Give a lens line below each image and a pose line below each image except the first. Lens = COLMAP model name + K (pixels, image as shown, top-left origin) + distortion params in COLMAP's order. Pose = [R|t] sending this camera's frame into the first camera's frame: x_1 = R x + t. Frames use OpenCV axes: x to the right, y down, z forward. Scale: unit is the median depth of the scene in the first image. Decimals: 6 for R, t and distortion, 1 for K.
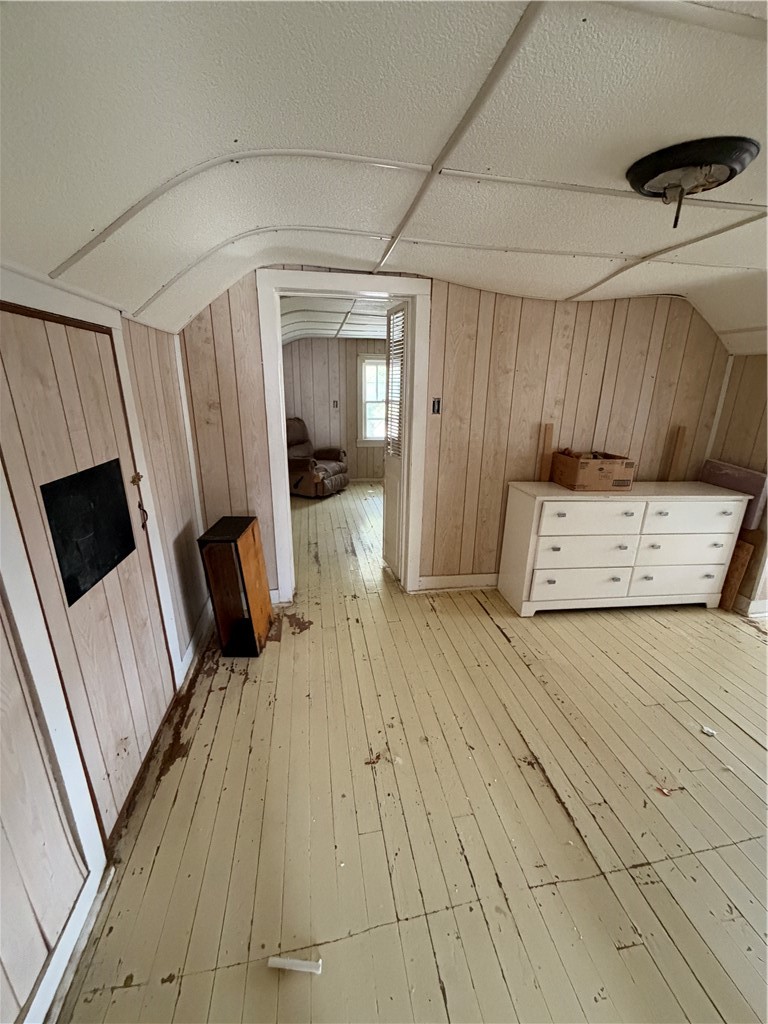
lens RADIAL K [[407.5, 0, 383.4], [0, 407.5, 510.0], [0, 0, 1]] dist [-0.000554, 0.000802]
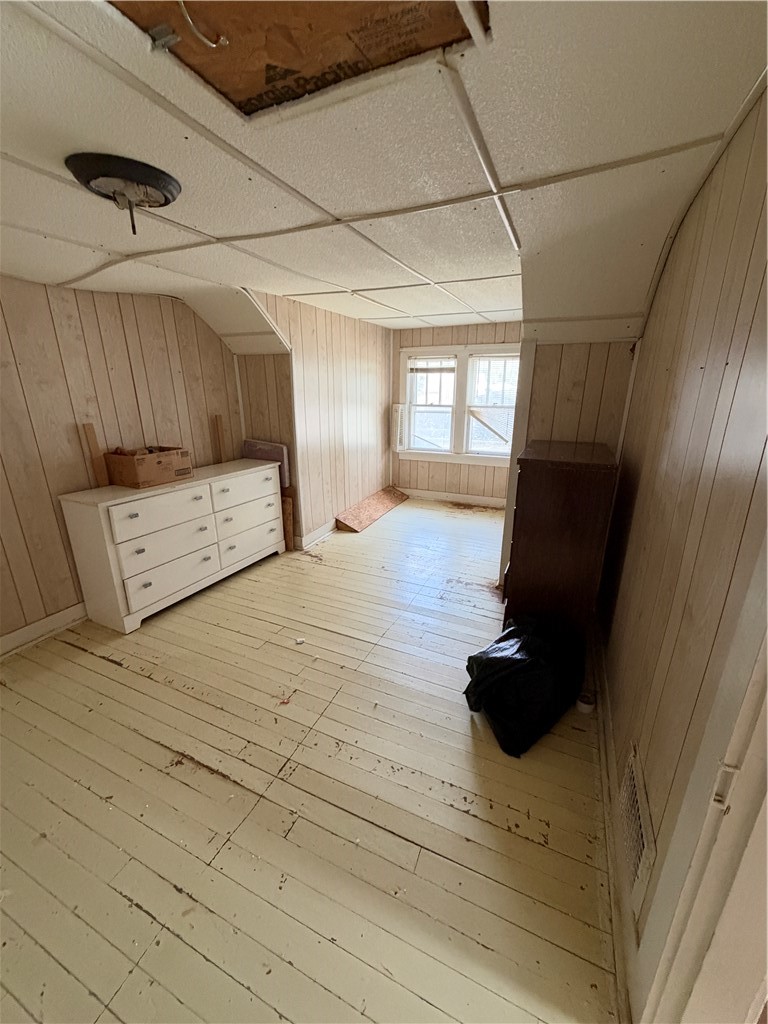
lens RADIAL K [[407.5, 0, 382.0], [0, 407.5, 509.8], [0, 0, 1]] dist [-0.000554, 0.000802]
pose [[0.561376, -0.263926, 0.784347, 0.014925], [0.255938, 0.956686, 0.138736, 0.014615], [-0.786990, 0.122862, 0.604609, -0.041384]]
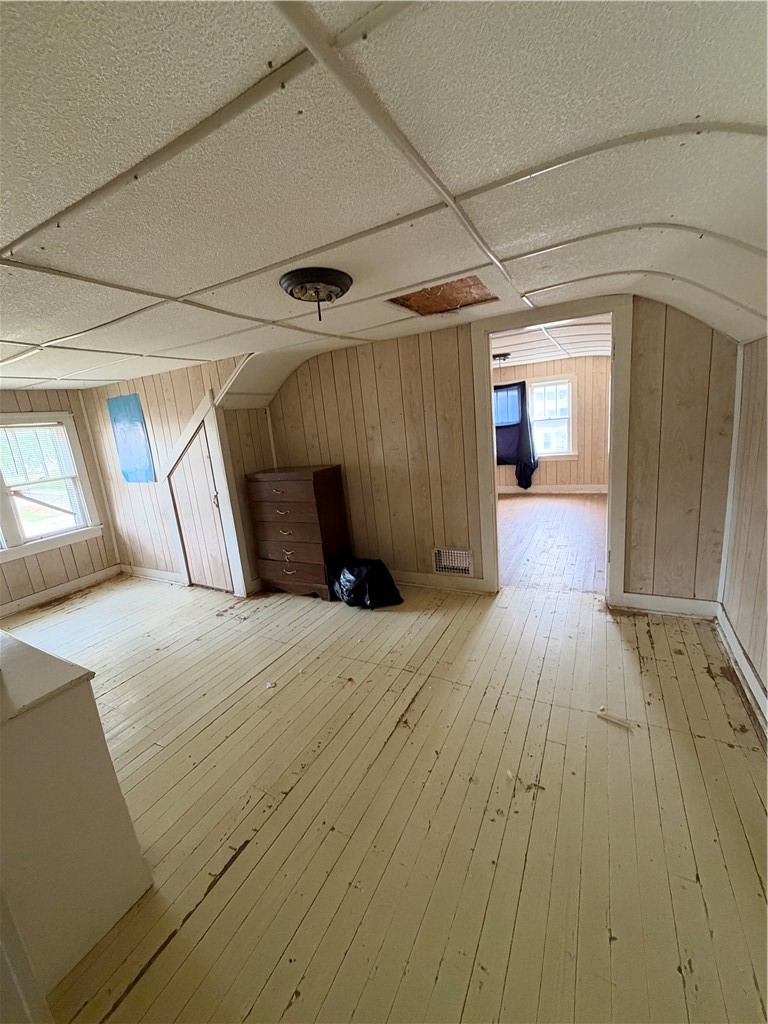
lens RADIAL K [[407.5, 0, 382.2], [0, 407.5, 510.3], [0, 0, 1]] dist [-0.000554, 0.000802]
pose [[-0.788554, -0.078295, 0.609961, -0.177833], [0.260005, 0.856404, 0.446060, -0.308975], [-0.557297, 0.510335, -0.654964, 0.955703]]
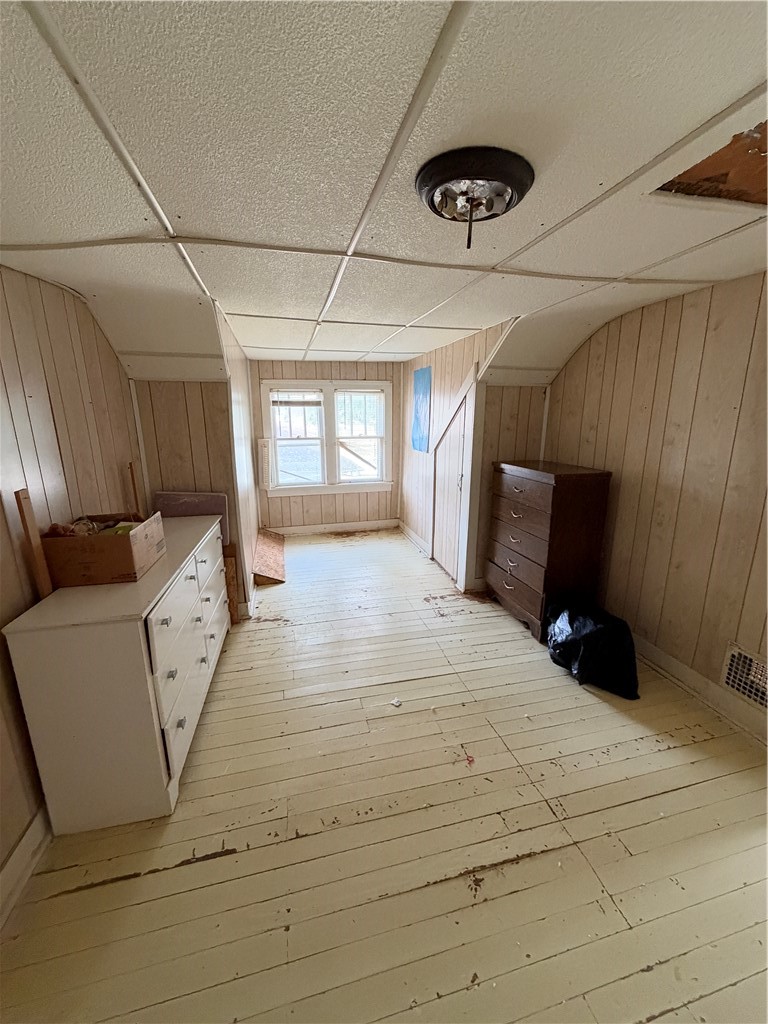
lens RADIAL K [[407.5, 0, 383.0], [0, 407.5, 509.5], [0, 0, 1]] dist [-0.000554, 0.000802]
pose [[-0.076443, -0.244760, 0.966566, -0.136722], [0.298009, 0.919482, 0.256406, -0.193444], [-0.951497, 0.307645, 0.002653, 0.597690]]
